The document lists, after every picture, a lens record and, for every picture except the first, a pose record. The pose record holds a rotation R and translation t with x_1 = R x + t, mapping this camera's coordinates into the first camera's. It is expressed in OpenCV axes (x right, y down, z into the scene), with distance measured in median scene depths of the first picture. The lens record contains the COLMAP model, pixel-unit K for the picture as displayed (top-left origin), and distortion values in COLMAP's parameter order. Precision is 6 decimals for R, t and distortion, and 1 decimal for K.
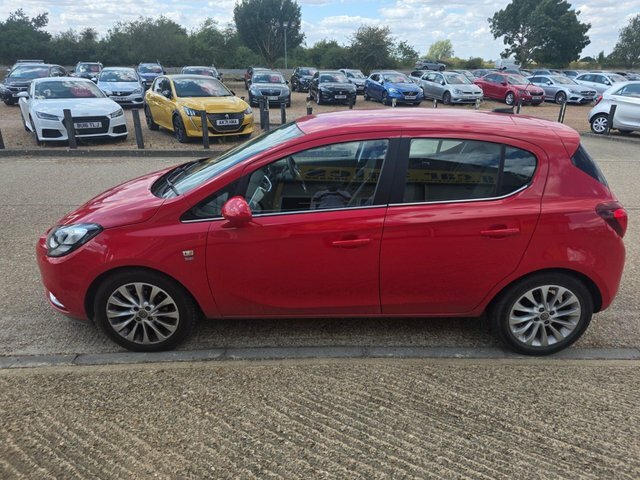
lens RADIAL K [[494.1, 0, 317.2], [0, 494.1, 241.2], [0, 0, 1]] dist [0.003905, -0.004208]
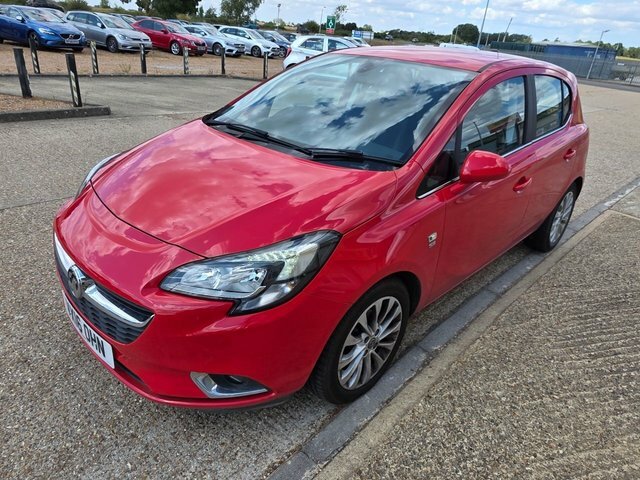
lens RADIAL K [[494.1, 0, 313.6], [0, 494.1, 242.1], [0, 0, 1]] dist [0.003905, -0.004208]
pose [[0.634077, -0.245597, 0.733231, -0.247727], [0.180010, 0.969053, 0.168918, -0.034476], [-0.752026, 0.024882, 0.658664, 0.167128]]
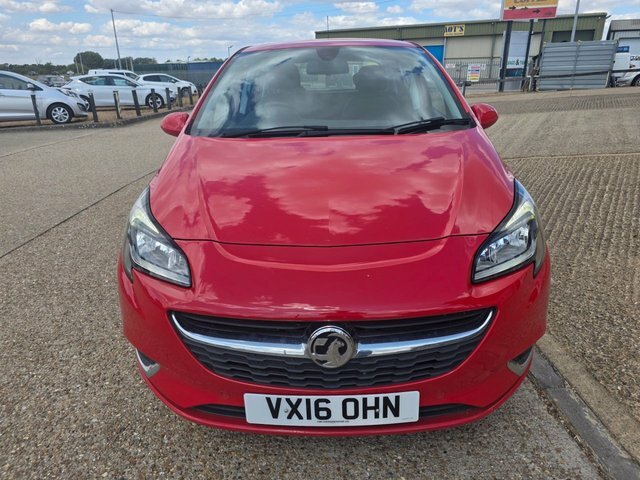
lens RADIAL K [[494.1, 0, 316.8], [0, 494.1, 237.0], [0, 0, 1]] dist [0.003905, -0.004208]
pose [[-0.130702, -0.289344, 0.948260, -0.287487], [0.363022, 0.876072, 0.317353, -0.072703], [-0.922568, 0.385718, -0.009466, 0.353077]]
